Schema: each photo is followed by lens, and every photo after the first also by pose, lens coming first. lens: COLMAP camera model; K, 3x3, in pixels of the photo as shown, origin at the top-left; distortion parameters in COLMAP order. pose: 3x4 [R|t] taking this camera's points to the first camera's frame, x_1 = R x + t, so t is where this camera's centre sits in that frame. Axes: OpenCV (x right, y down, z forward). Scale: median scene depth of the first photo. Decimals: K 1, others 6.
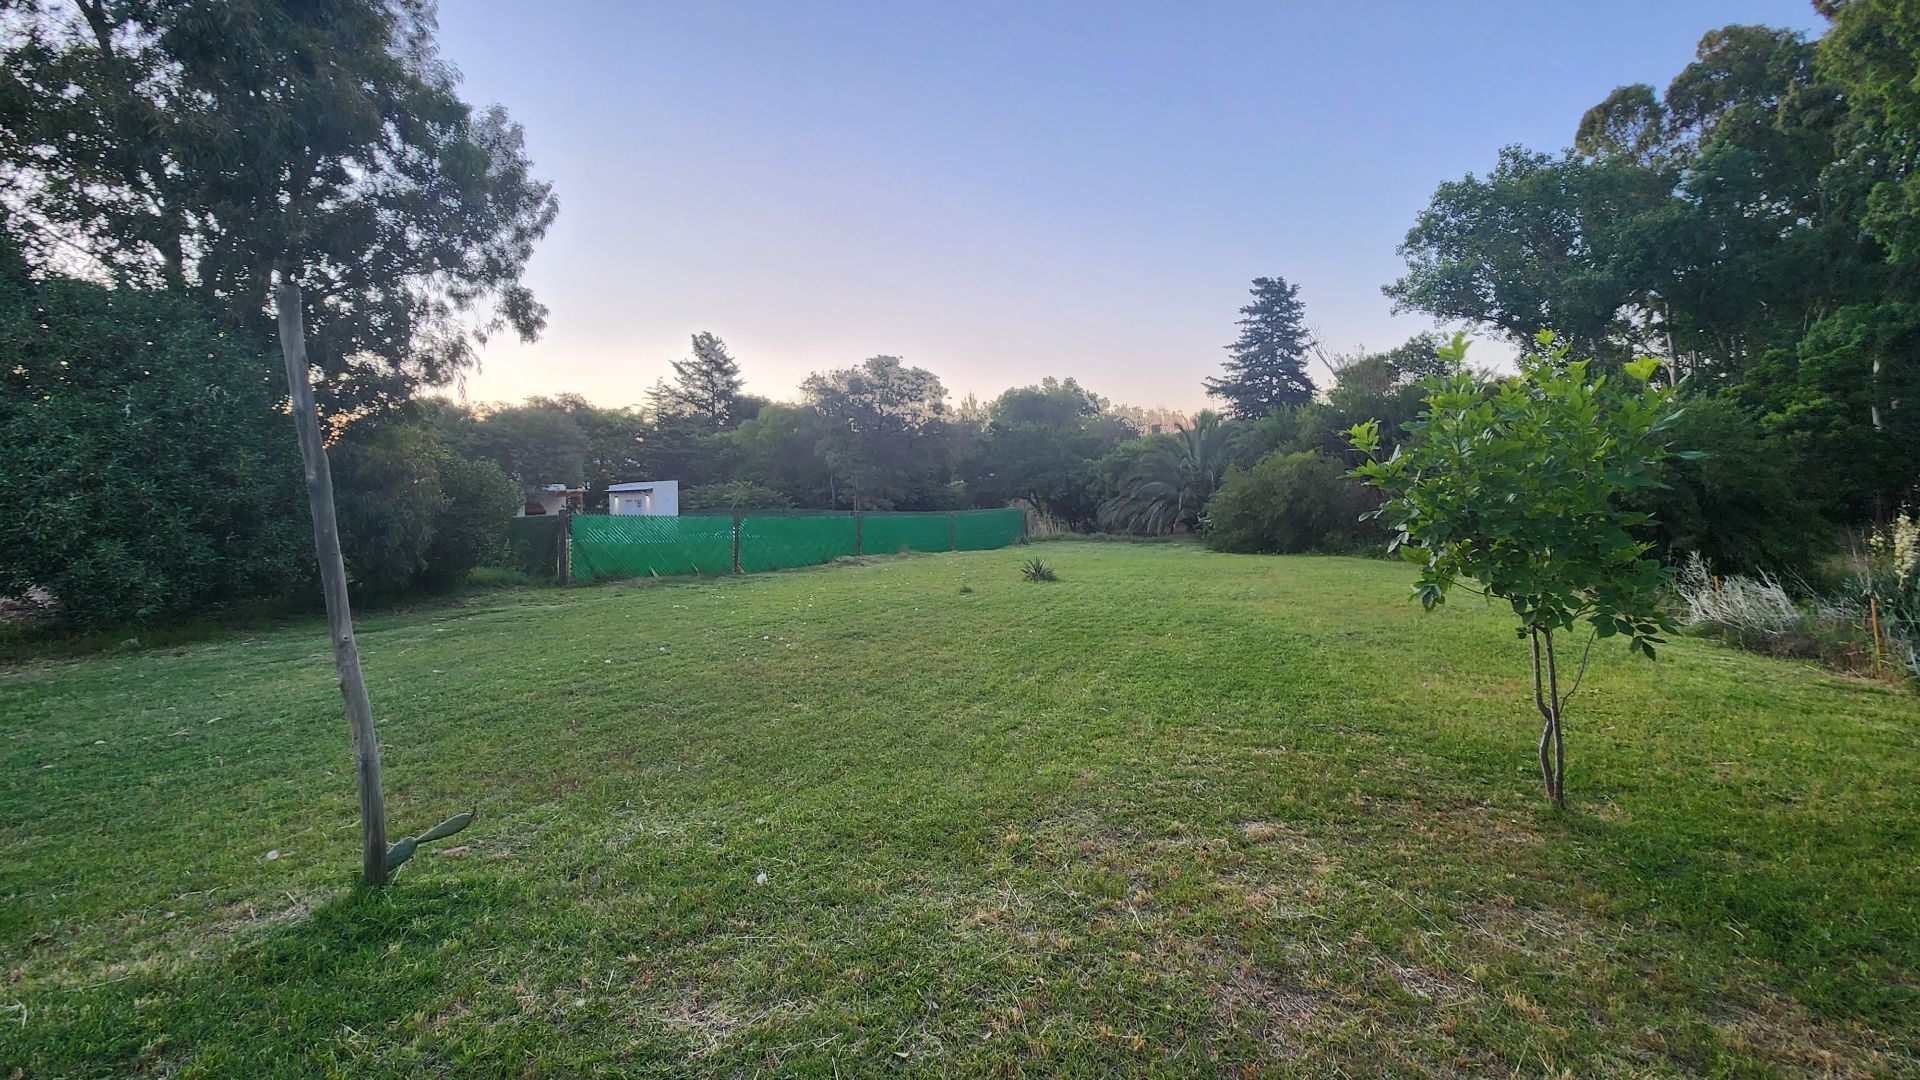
lens RADIAL K [[782.1, 0, 970.8], [0, 782.1, 535.7], [0, 0, 1]] dist [0.001607, 0.000032]
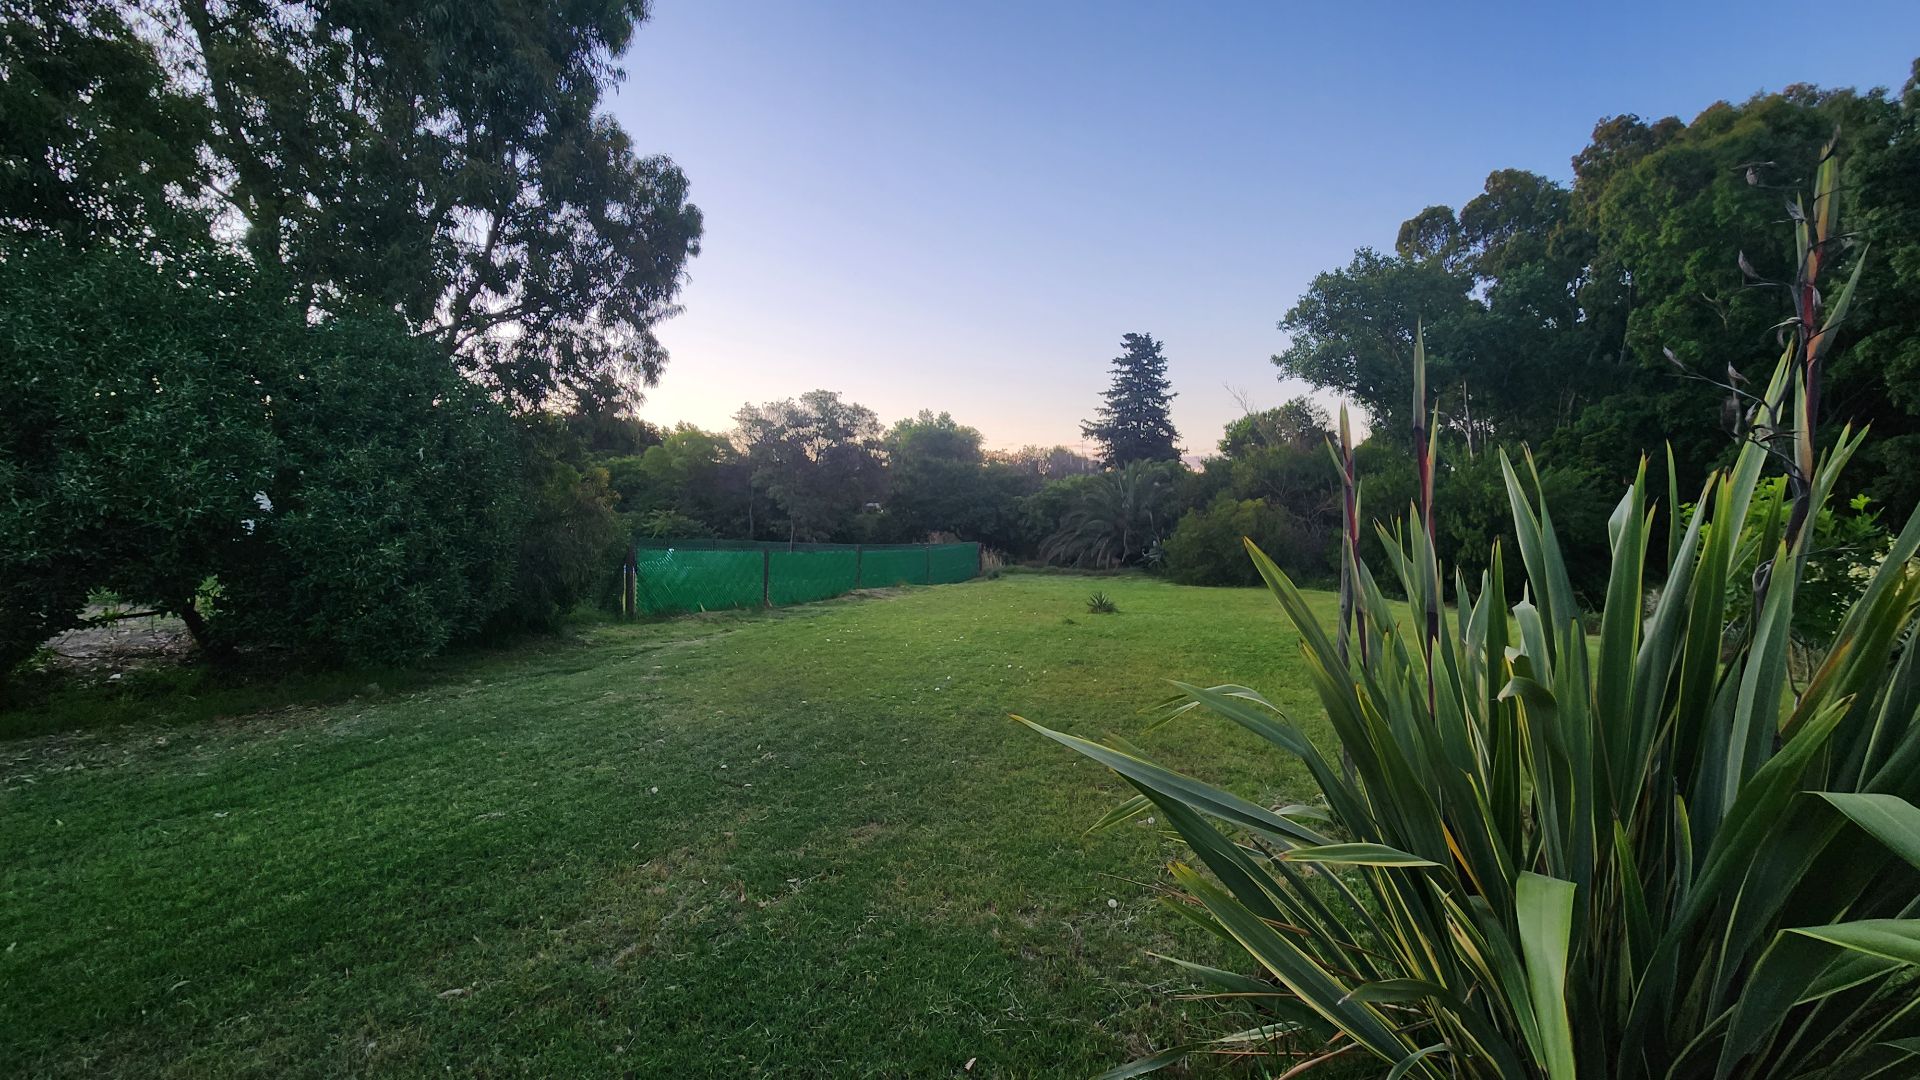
lens RADIAL K [[782.1, 0, 979.1], [0, 782.1, 522.0], [0, 0, 1]] dist [0.001607, 0.000032]
pose [[0.977017, 0.016164, 0.212546, -0.293982], [-0.004644, 0.998498, -0.054588, -0.009773], [-0.213109, 0.052346, 0.975625, -0.070113]]
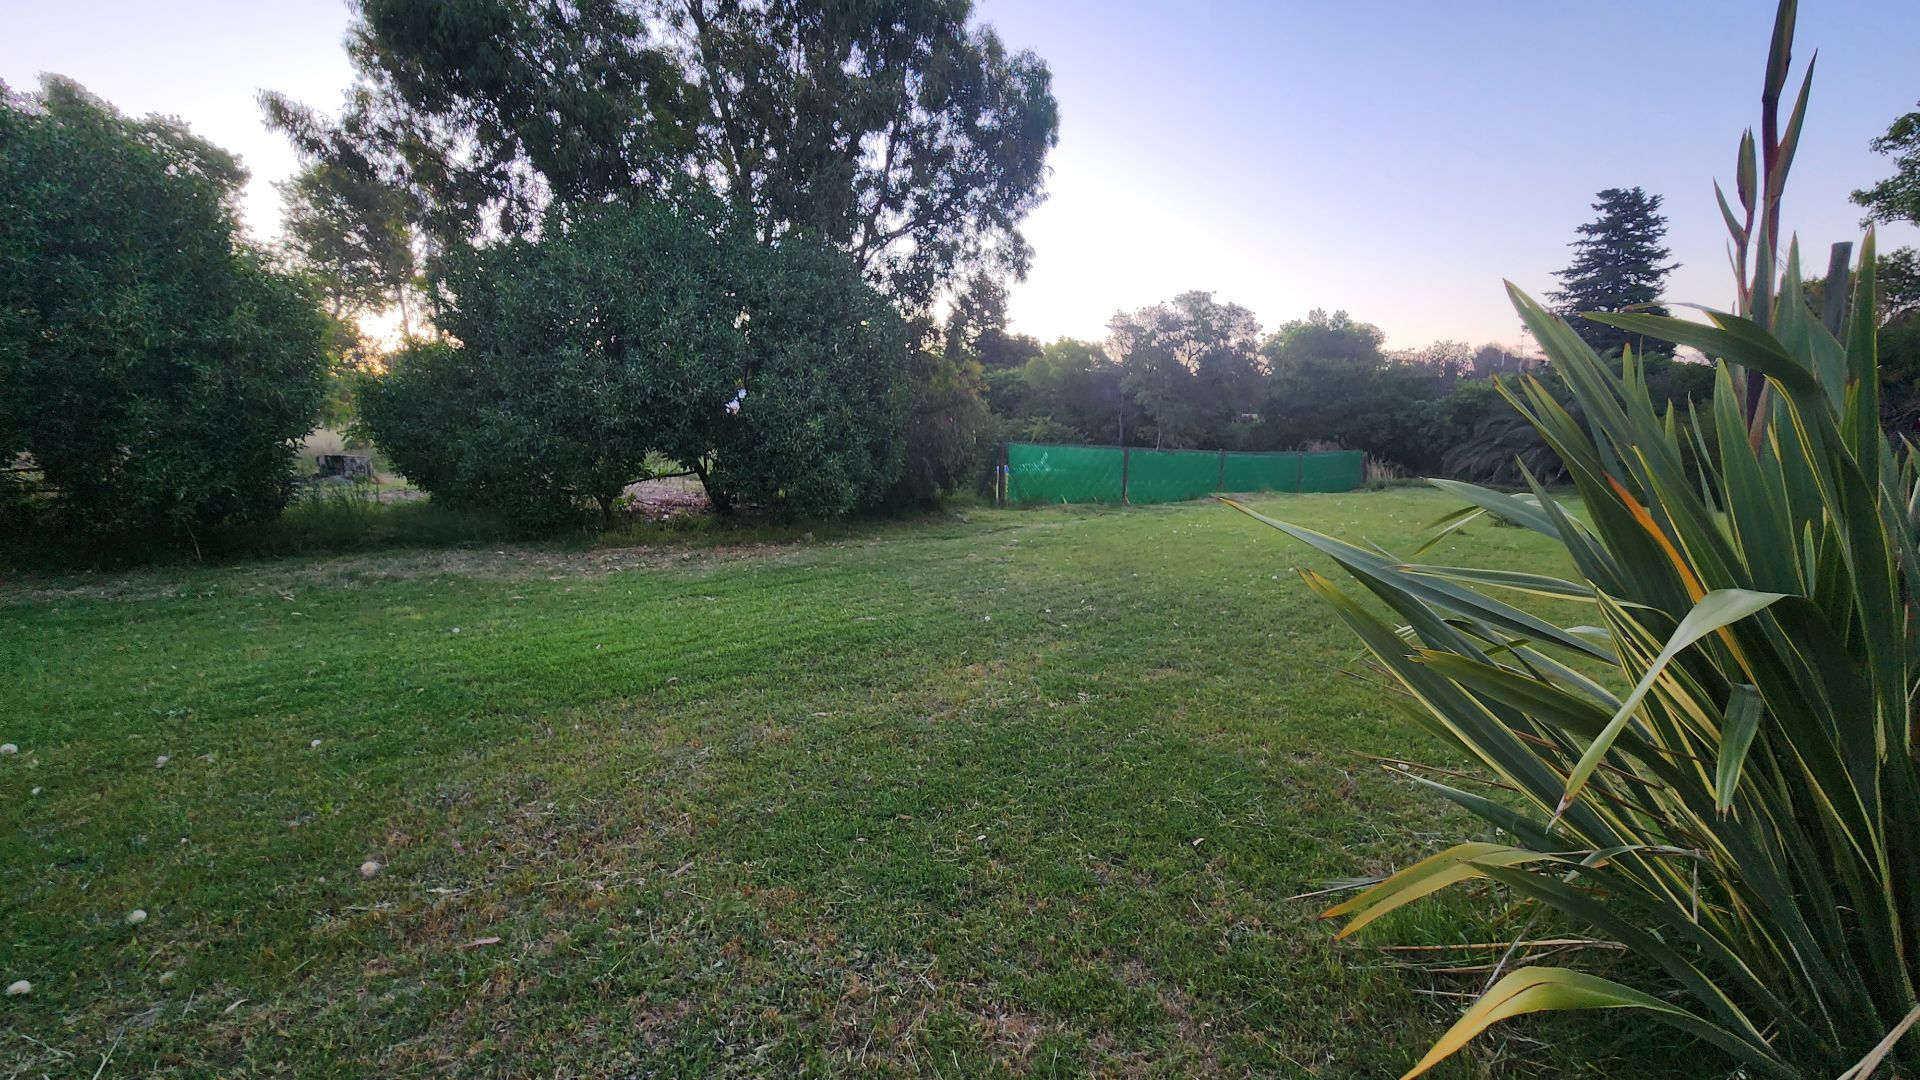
lens RADIAL K [[782.1, 0, 979.9], [0, 782.1, 525.9], [0, 0, 1]] dist [0.001607, 0.000032]
pose [[0.967337, 0.054517, -0.247562, -0.268221], [-0.038318, 0.996825, 0.069793, 0.013152], [0.250581, -0.058028, 0.966355, -0.079470]]
